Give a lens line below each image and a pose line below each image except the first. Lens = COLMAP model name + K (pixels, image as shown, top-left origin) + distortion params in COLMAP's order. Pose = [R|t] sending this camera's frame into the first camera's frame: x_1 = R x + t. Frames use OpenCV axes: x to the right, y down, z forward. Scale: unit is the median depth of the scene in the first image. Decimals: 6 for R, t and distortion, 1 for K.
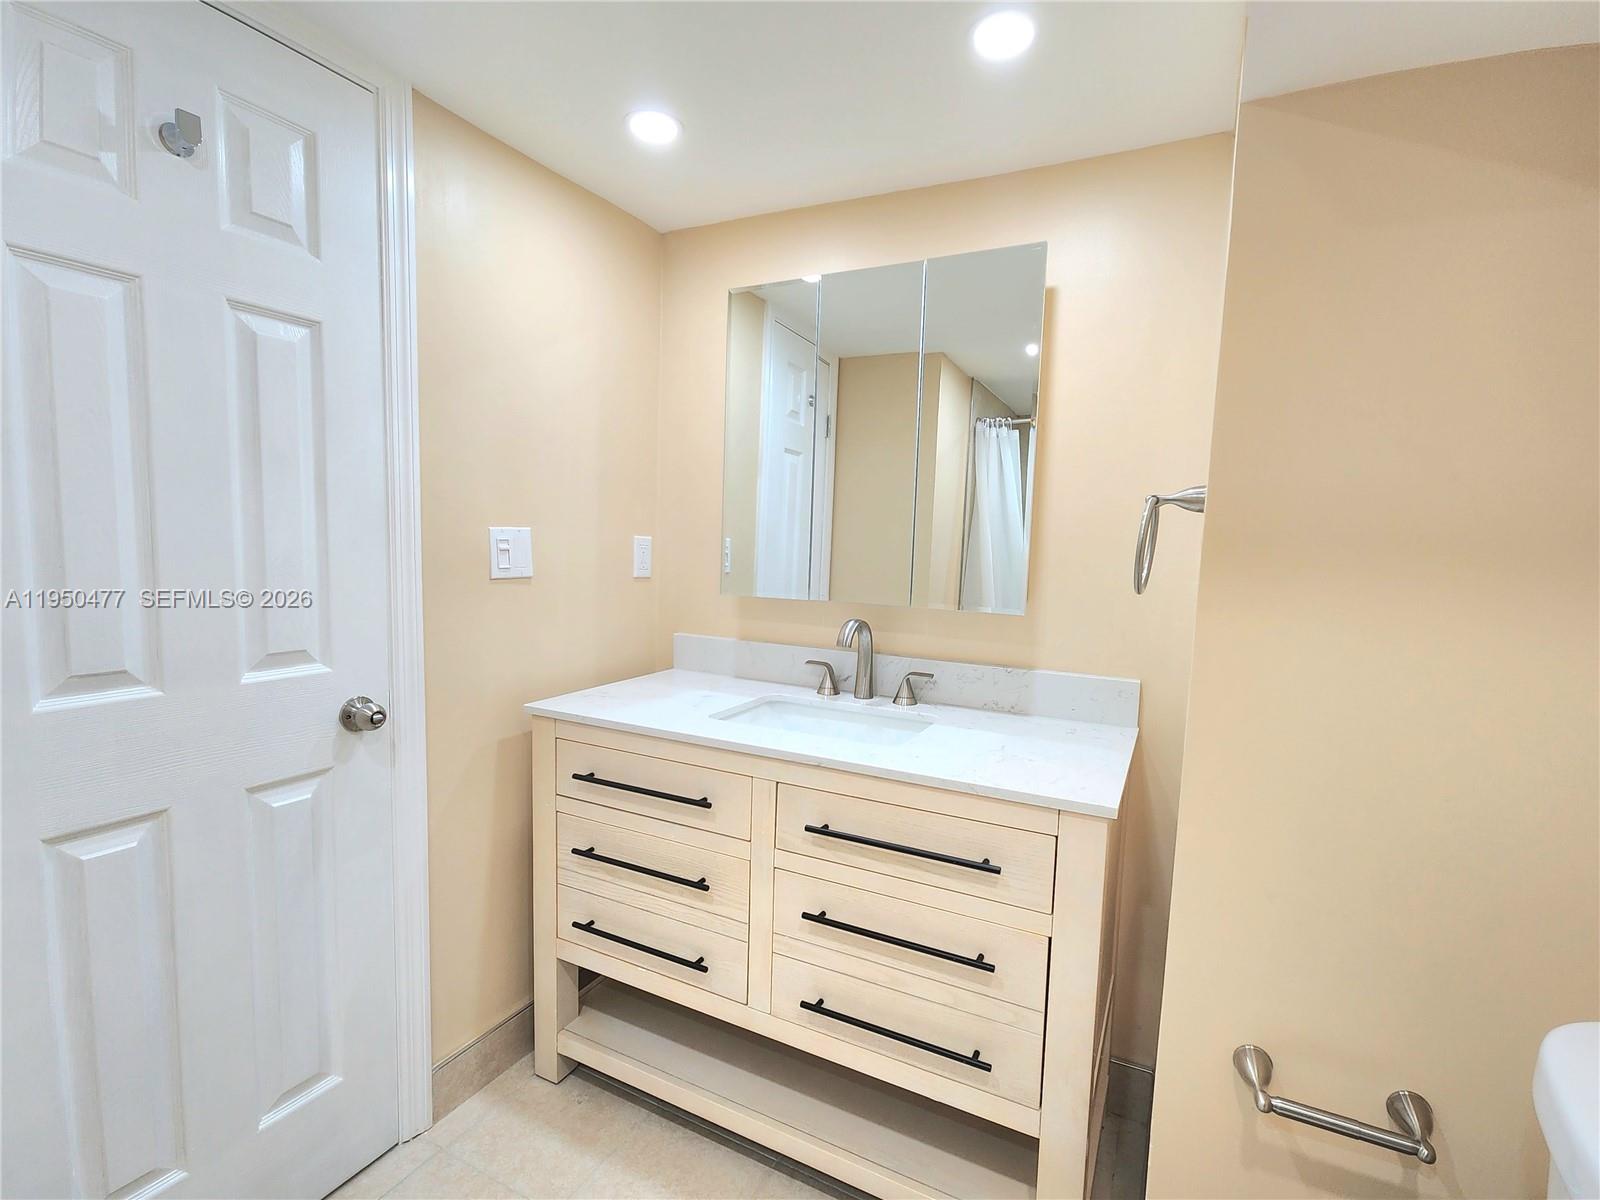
lens RADIAL K [[749.8, 0, 807.3], [0, 749.8, 611.2], [0, 0, 1]] dist [0.001508, 0.000094]
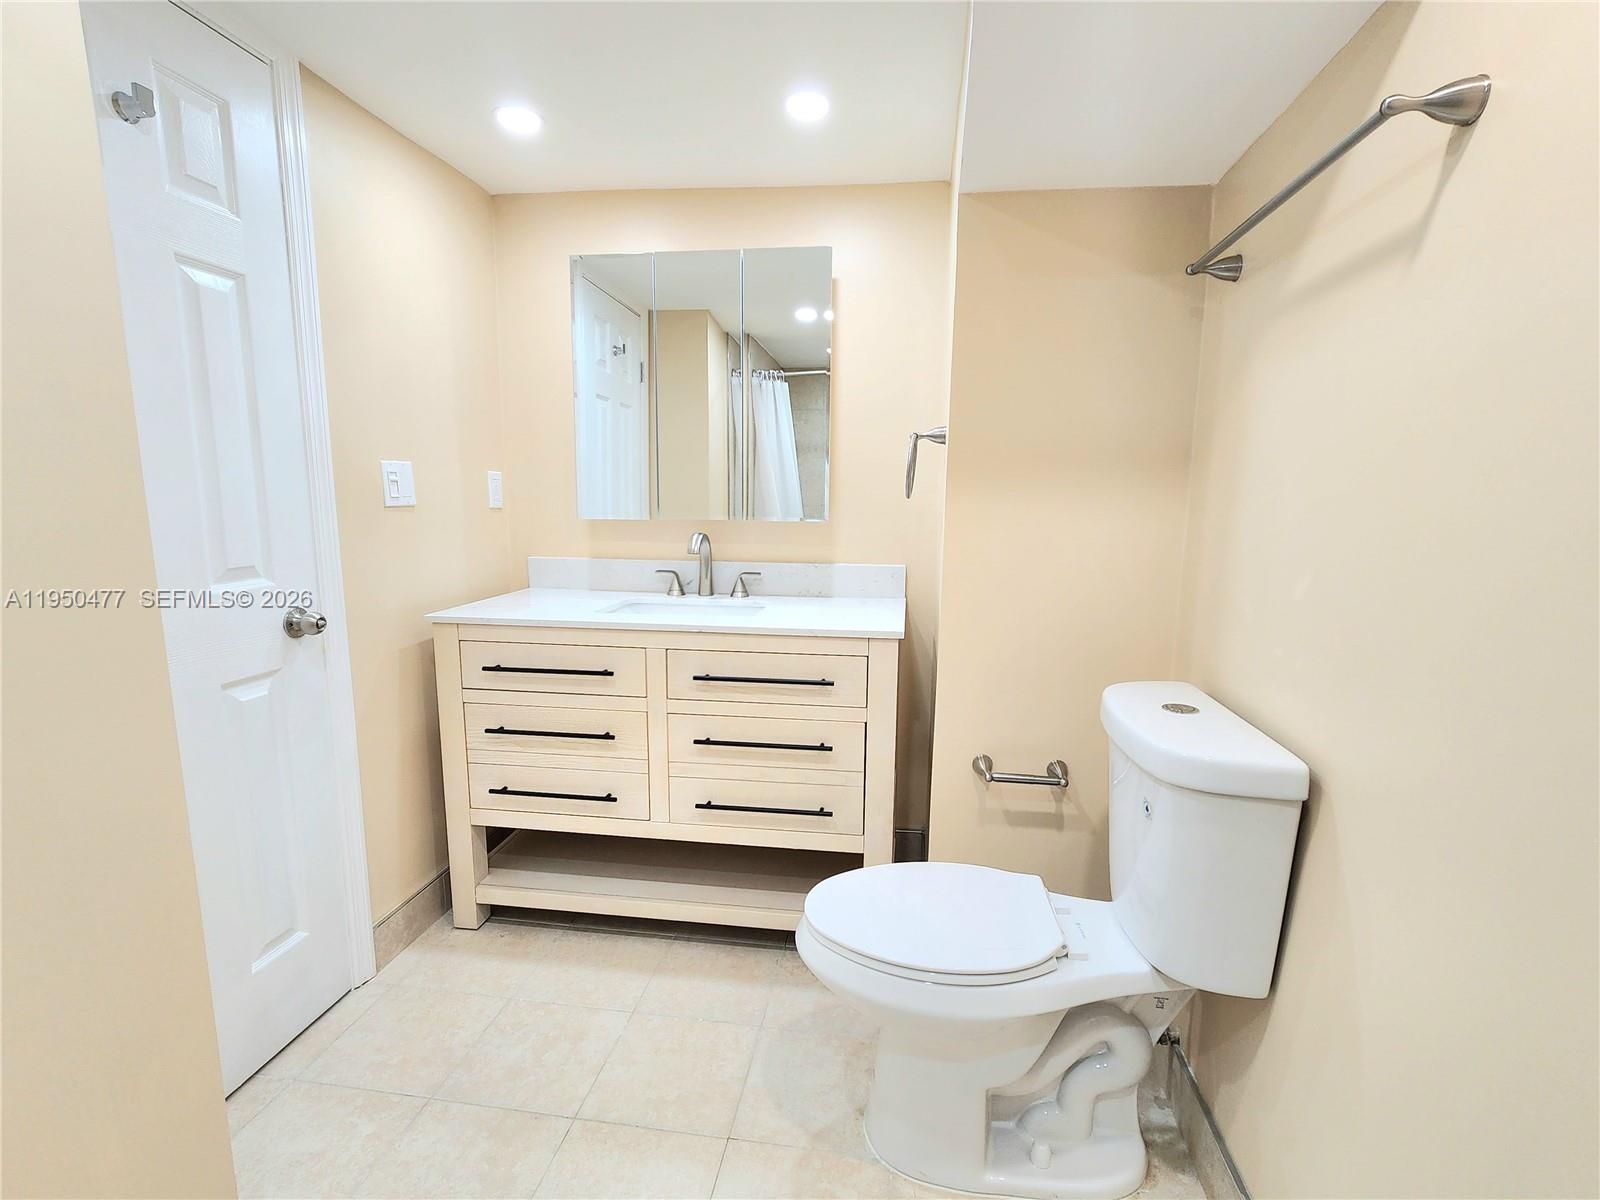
lens RADIAL K [[749.8, 0, 807.3], [0, 749.8, 611.2], [0, 0, 1]] dist [0.001508, 0.000094]
pose [[0.945159, -0.070329, 0.318948, -0.196221], [0.048409, 0.995921, 0.076150, 0.060972], [-0.323003, -0.056534, 0.944708, -0.300780]]
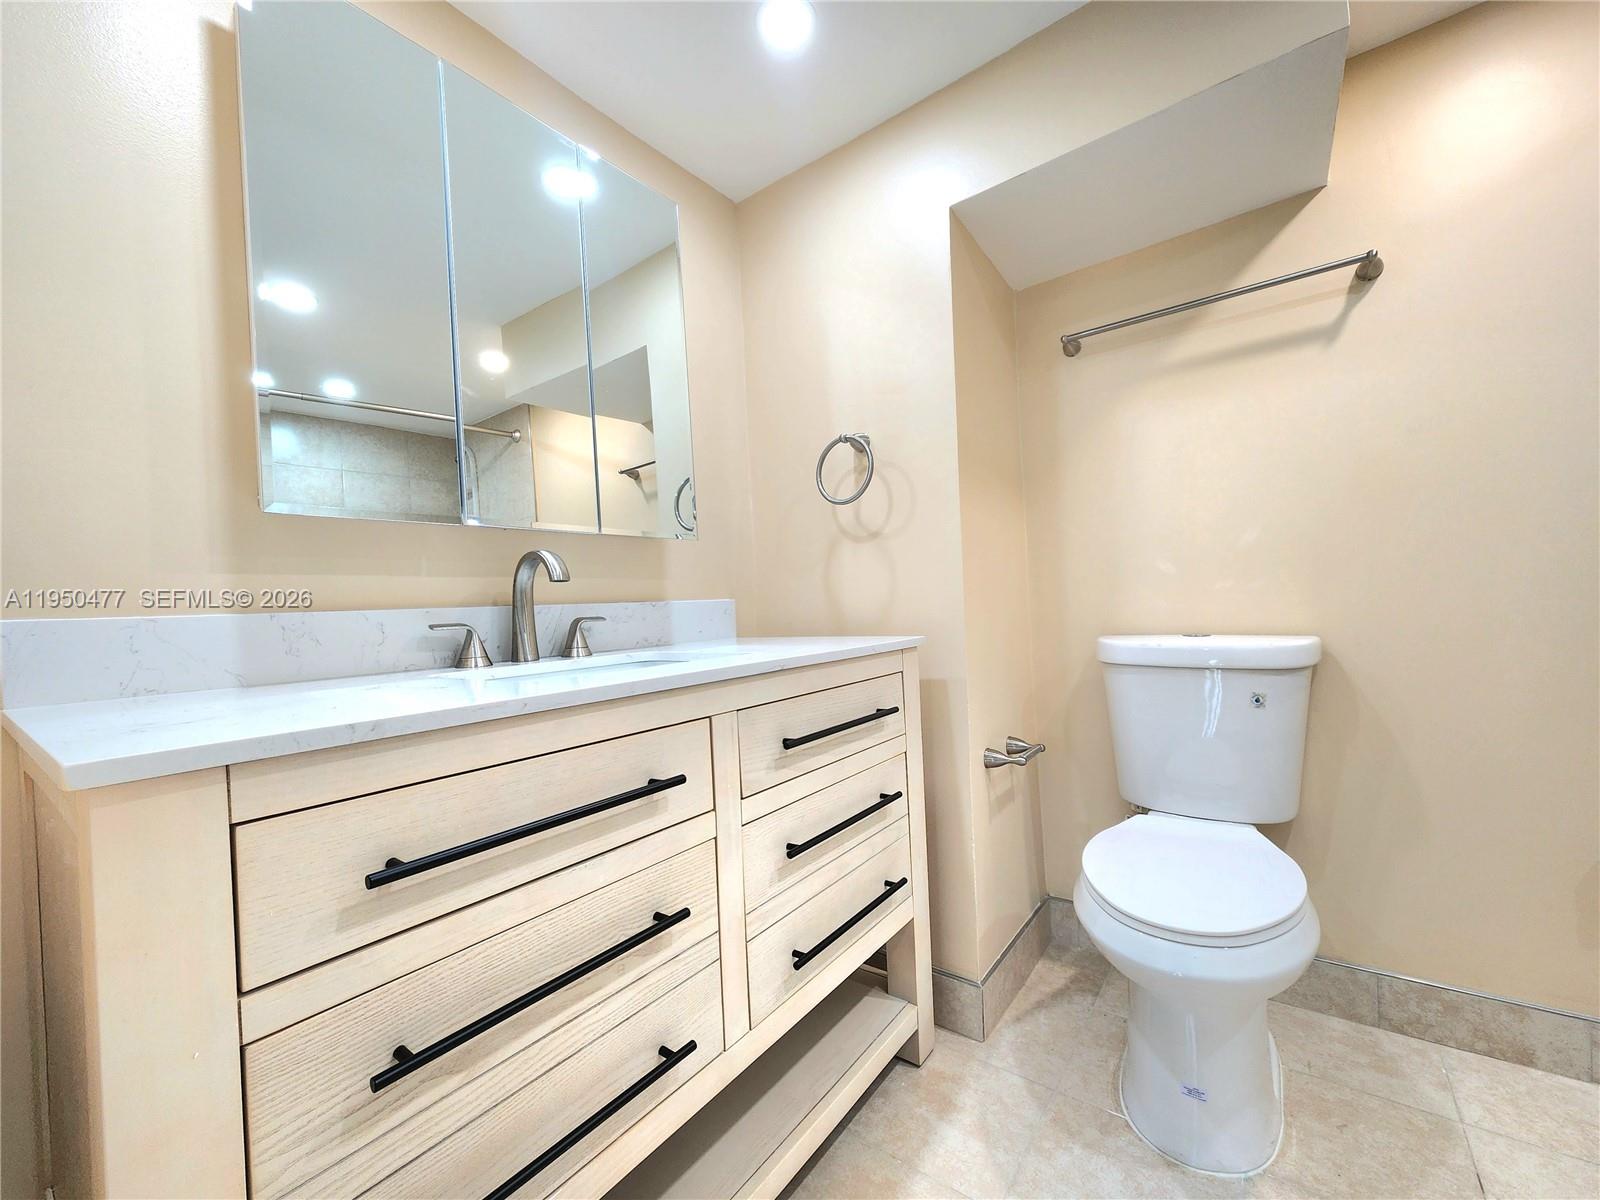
lens RADIAL K [[651.1, 0, 795.8], [0, 651.1, 610.3], [0, 0, 1]] dist [-0.000635, -0.000070]
pose [[0.166540, -0.040525, 0.985202, -0.597400], [0.147045, 0.989003, 0.015824, 0.107538], [-0.975009, 0.142234, 0.170668, 0.705762]]
